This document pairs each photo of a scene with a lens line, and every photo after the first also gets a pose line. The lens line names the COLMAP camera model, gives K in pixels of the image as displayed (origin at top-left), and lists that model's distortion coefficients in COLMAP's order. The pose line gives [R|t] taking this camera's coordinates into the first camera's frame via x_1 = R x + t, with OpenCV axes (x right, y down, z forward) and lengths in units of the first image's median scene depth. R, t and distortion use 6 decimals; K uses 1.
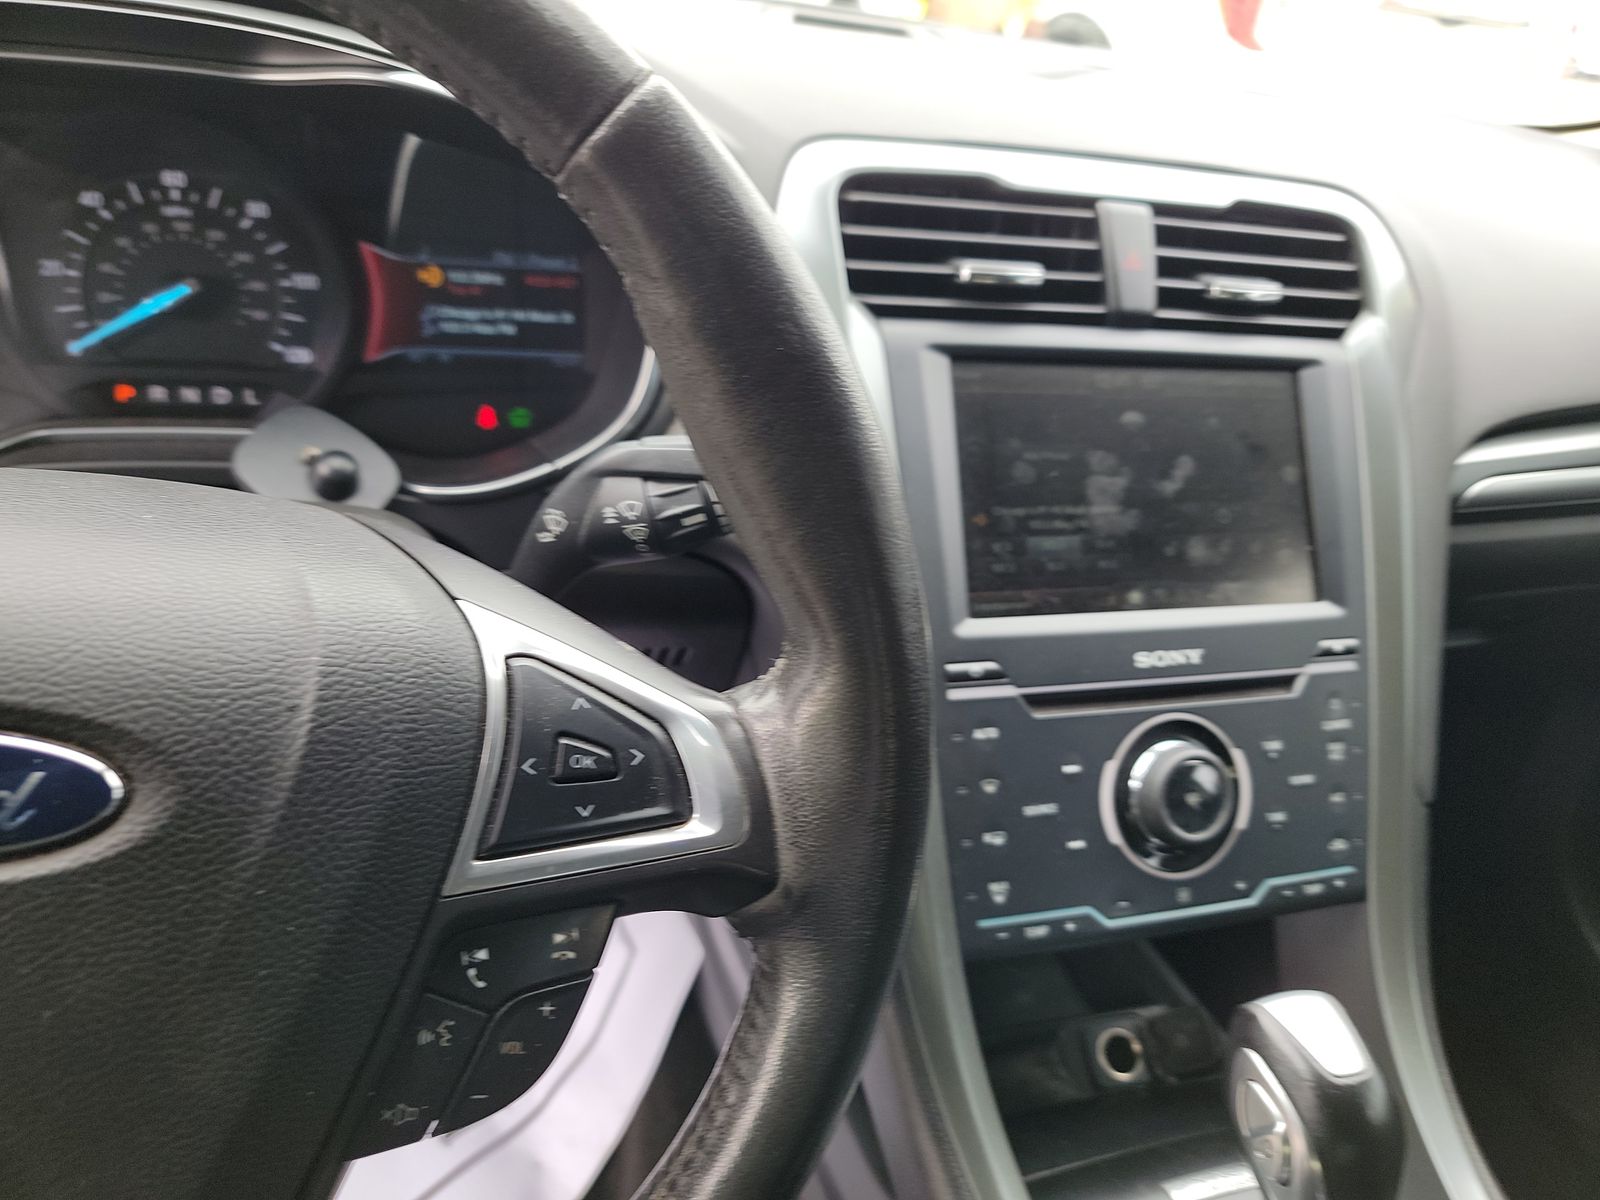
lens RADIAL K [[1136.1, 0, 829.4], [0, 1136.1, 612.7], [0, 0, 1]] dist [0.003963, 0.000792]
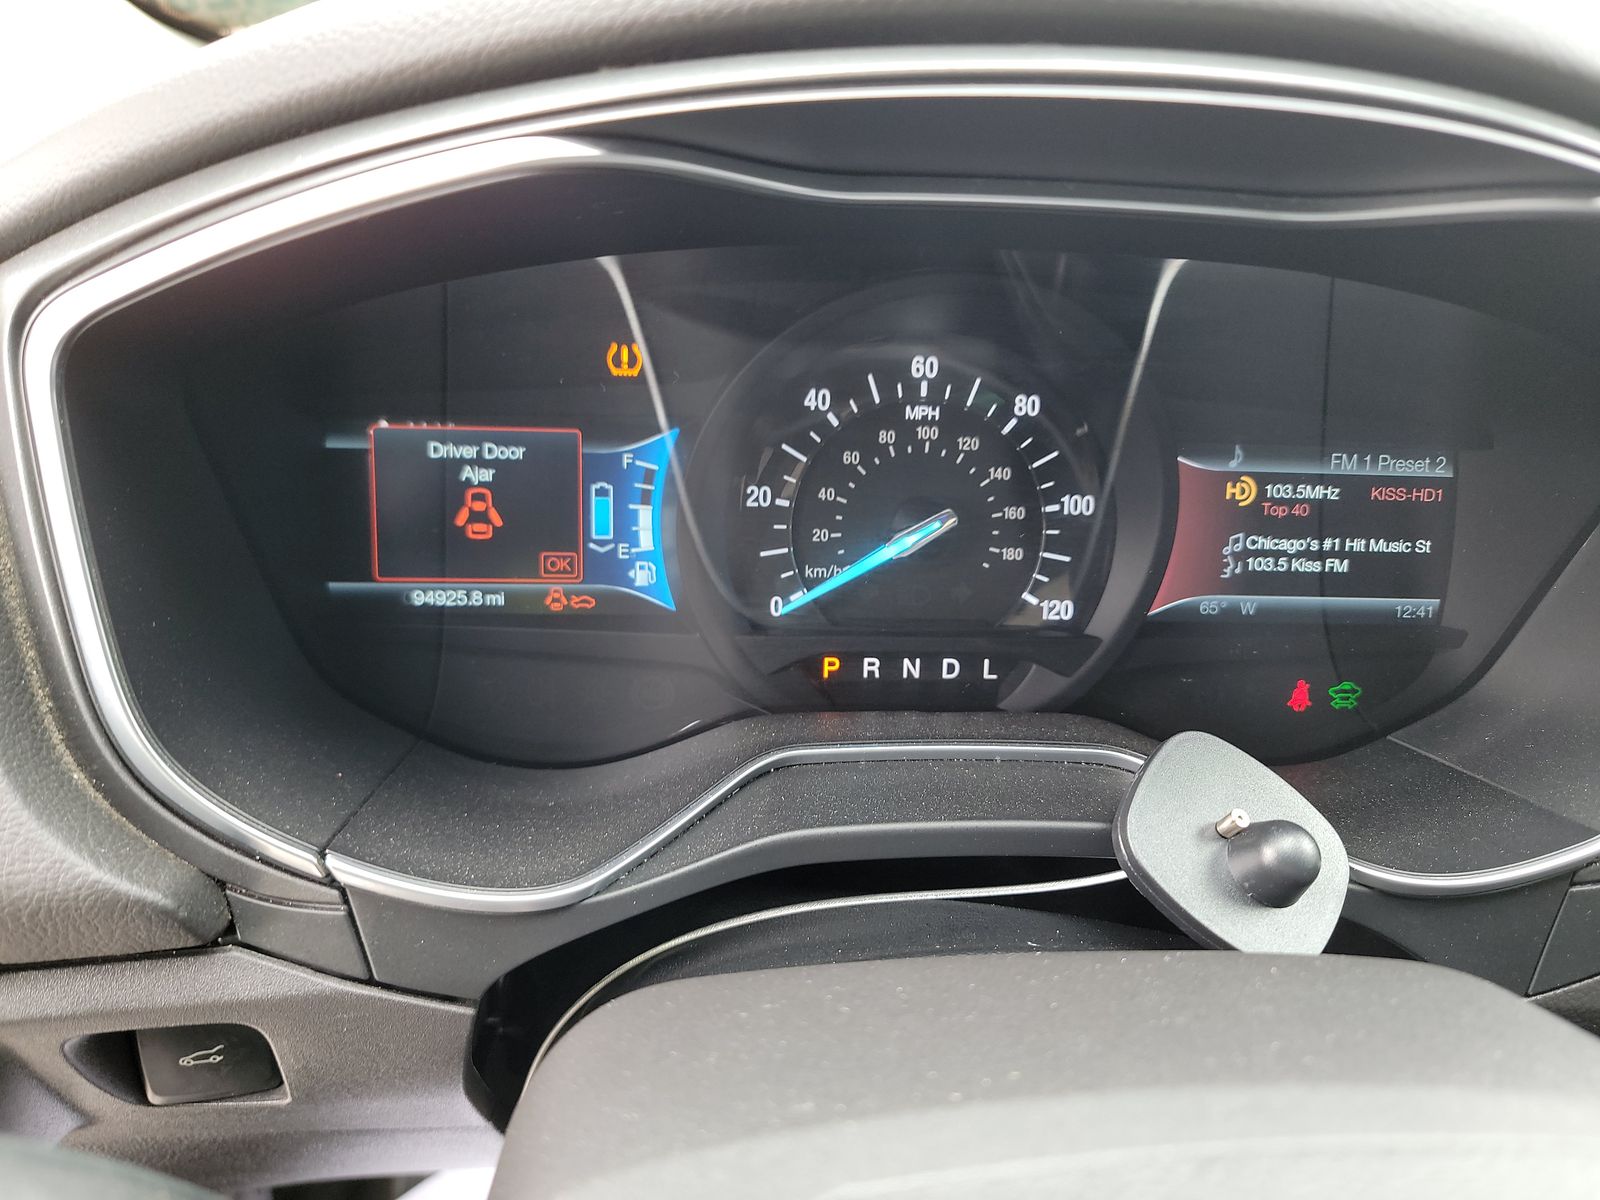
lens RADIAL K [[1136.1, 0, 829.4], [0, 1136.1, 612.7], [0, 0, 1]] dist [0.003963, 0.000792]
pose [[0.976984, 0.022072, -0.212167, -0.458362], [-0.041267, 0.995399, -0.086470, -0.161164], [0.209283, 0.093235, 0.973400, 0.310404]]
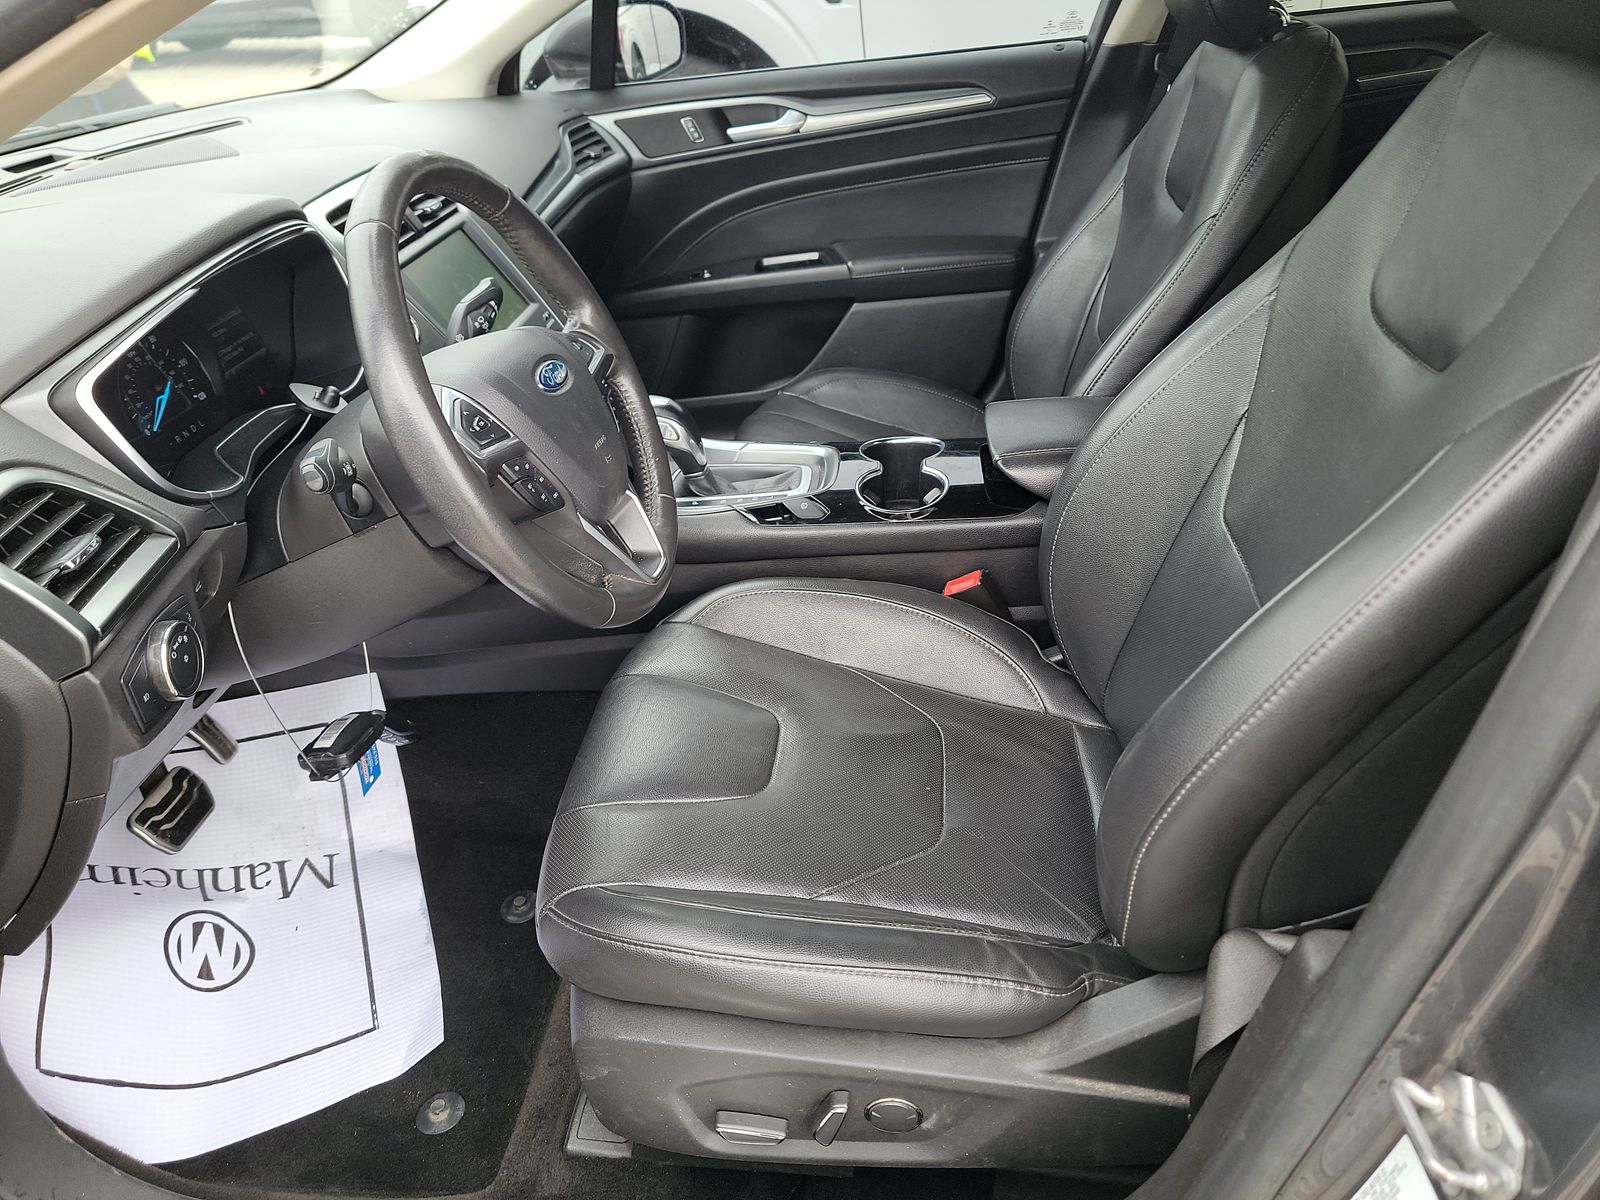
lens RADIAL K [[1126.0, 0, 795.6], [0, 1126.0, 594.1], [0, 0, 1]] dist [0.053925, -0.061866]
pose [[0.377949, -0.598191, 0.706627, -1.715551], [0.538721, 0.762817, 0.357616, -0.112984], [-0.752950, 0.245514, 0.610564, -0.950843]]
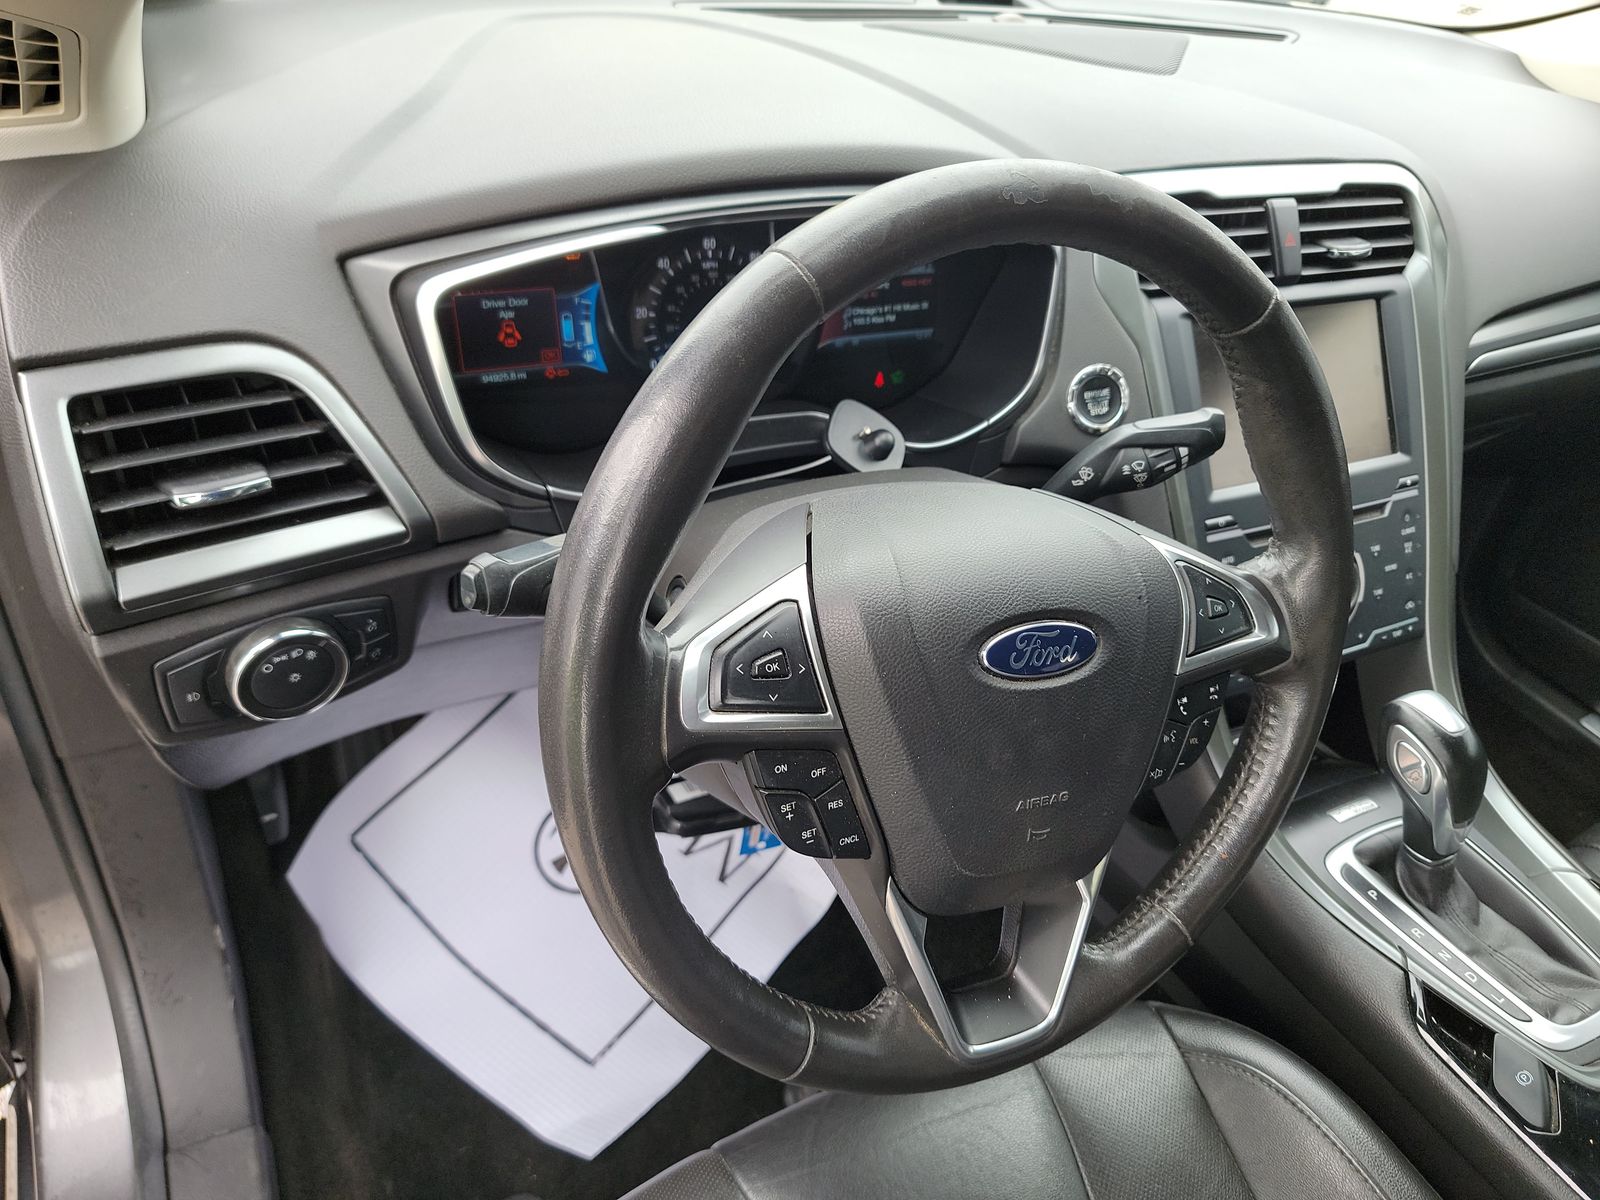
lens RADIAL K [[1126.0, 0, 795.6], [0, 1126.0, 594.1], [0, 0, 1]] dist [0.053925, -0.061866]
pose [[0.988074, -0.099470, 0.117540, -0.649390], [0.079240, 0.982979, 0.165751, -0.159185], [-0.132026, -0.154461, 0.979138, -0.498670]]
